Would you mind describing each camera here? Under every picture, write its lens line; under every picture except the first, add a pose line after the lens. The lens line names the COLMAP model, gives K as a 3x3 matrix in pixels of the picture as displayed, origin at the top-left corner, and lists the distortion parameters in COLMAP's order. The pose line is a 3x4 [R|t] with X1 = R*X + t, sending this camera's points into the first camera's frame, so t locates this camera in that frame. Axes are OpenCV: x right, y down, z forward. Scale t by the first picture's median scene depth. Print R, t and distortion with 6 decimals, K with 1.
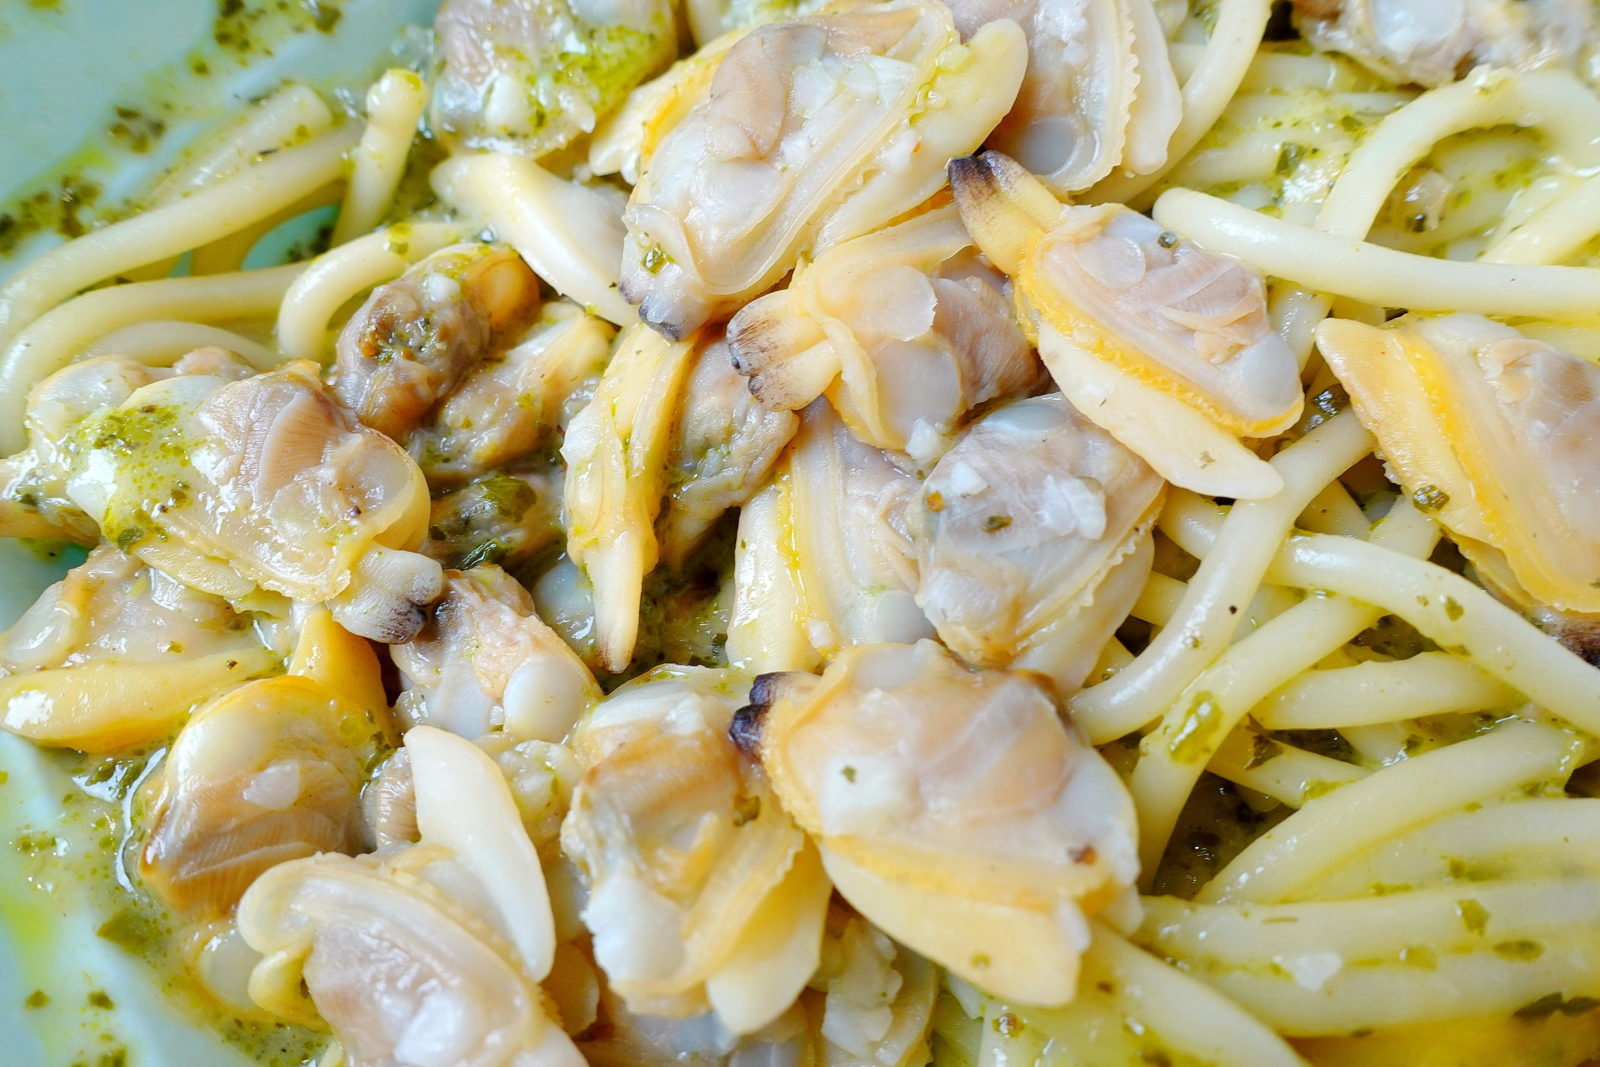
lens RADIAL K [[1058.6, 0, 808.9], [0, 1058.6, 533.1], [0, 0, 1]] dist [0.010524, -0.002989]
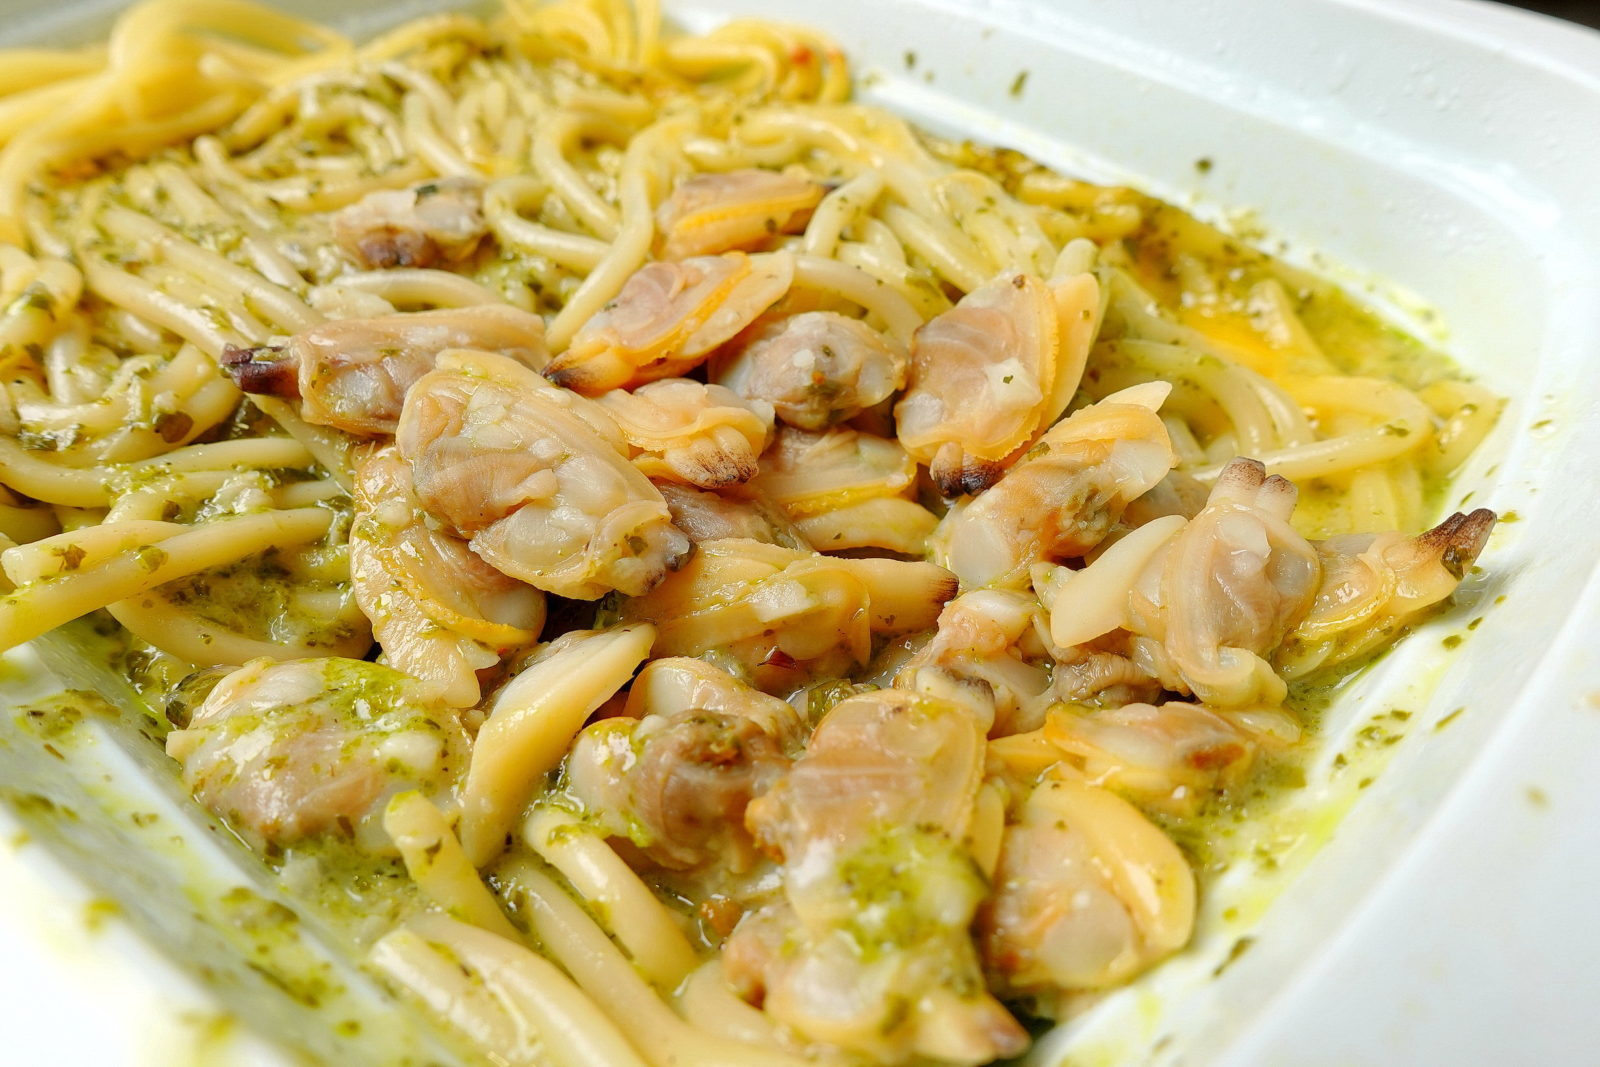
lens RADIAL K [[1058.6, 0, 808.9], [0, 1058.6, 533.1], [0, 0, 1]] dist [0.010524, -0.002989]
pose [[-0.165726, -0.681746, 0.712571, -1.023642], [0.932989, 0.125692, 0.337245, -0.483110], [-0.319480, 0.720711, 0.615231, 0.197983]]
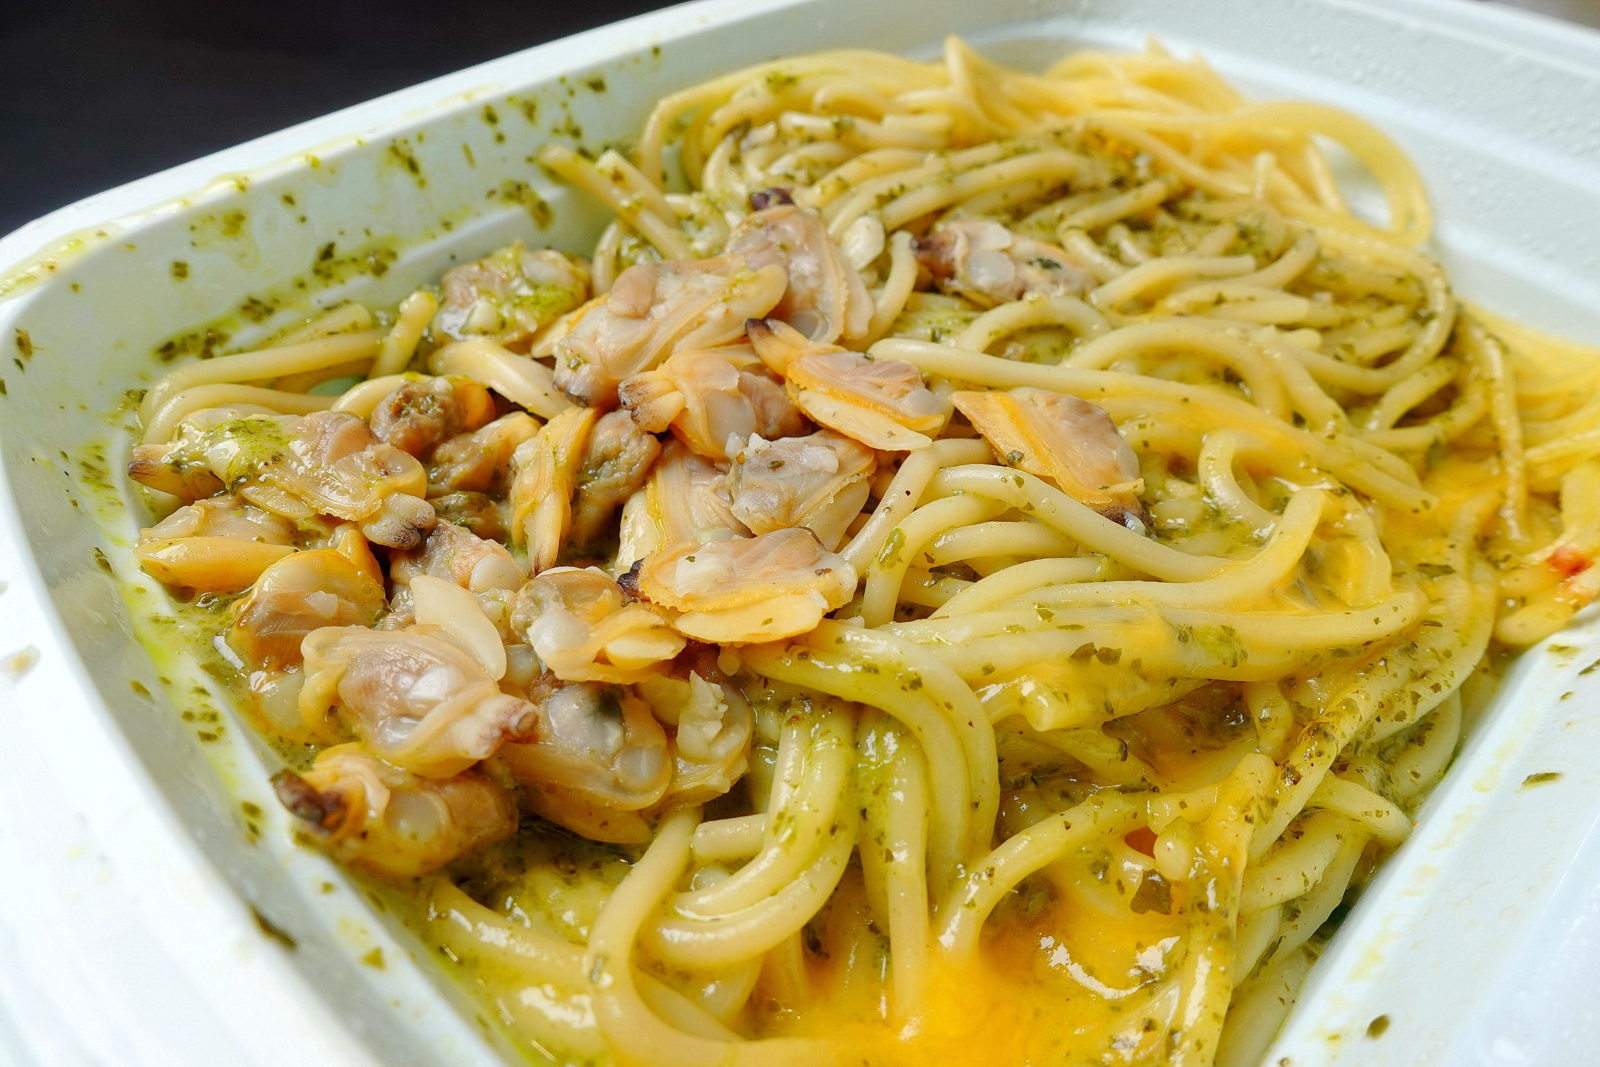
lens RADIAL K [[1058.6, 0, 808.9], [0, 1058.6, 533.1], [0, 0, 1]] dist [0.010524, -0.002989]
pose [[0.991601, -0.007490, 0.129115, 0.005352], [0.063440, 0.898137, -0.435116, 0.763545], [-0.112704, 0.439653, 0.891069, -0.453440]]
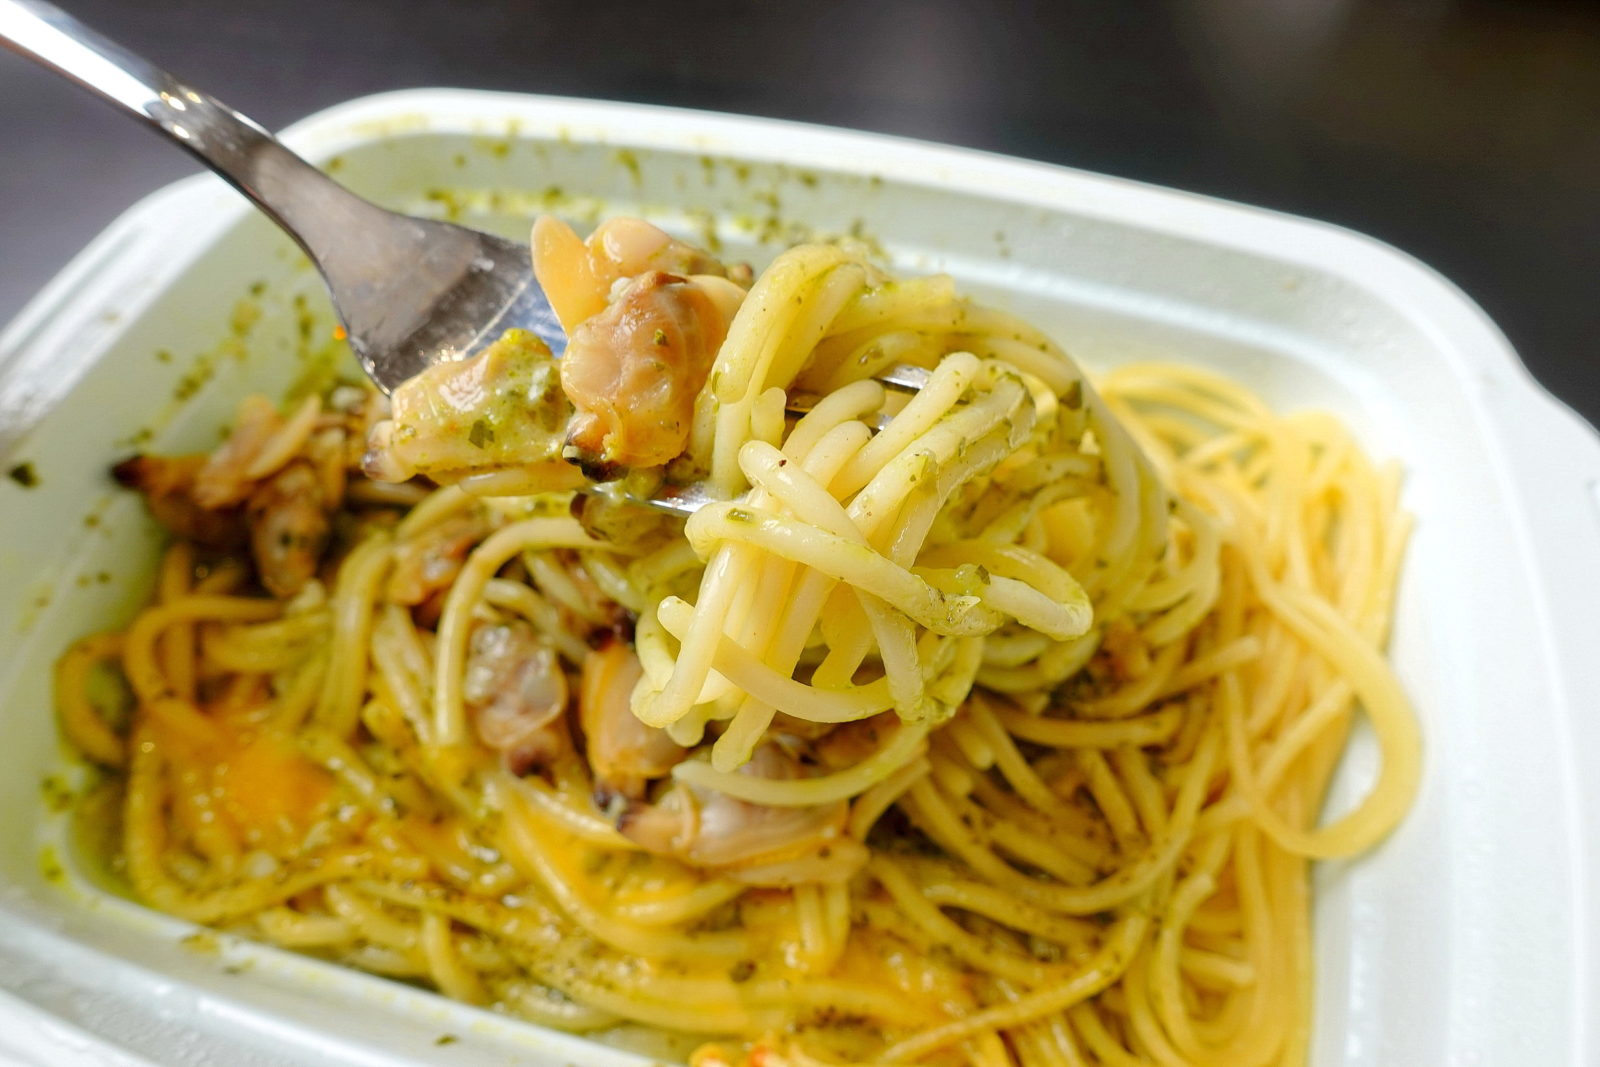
lens RADIAL K [[1058.6, 0, 808.9], [0, 1058.6, 533.1], [0, 0, 1]] dist [0.010524, -0.002989]
pose [[0.590101, 0.691750, -0.416249, 1.557077], [-0.764364, 0.644669, -0.012258, -0.449439], [0.259863, 0.325399, 0.909168, -0.983069]]
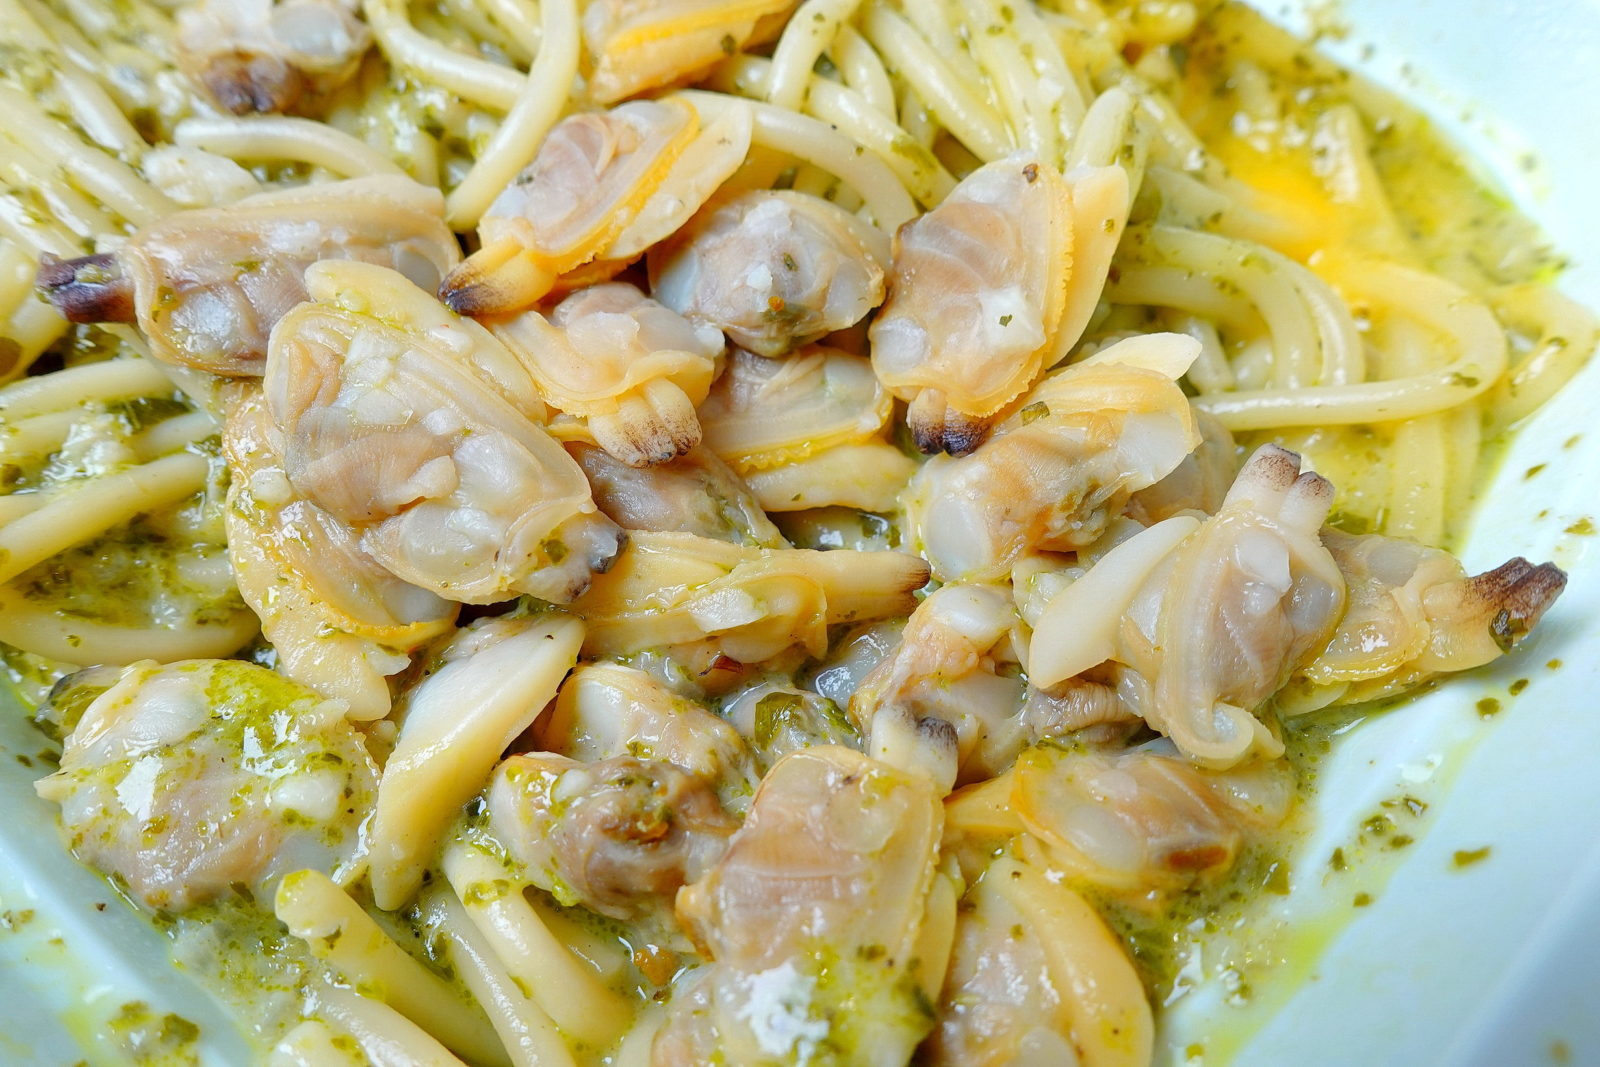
lens RADIAL K [[1058.6, 0, 808.9], [0, 1058.6, 533.1], [0, 0, 1]] dist [0.010524, -0.002989]
pose [[-0.153351, -0.872382, 0.464147, -0.647935], [0.931311, 0.029441, 0.363034, -0.403391], [-0.330369, 0.487937, 0.807944, 0.087461]]
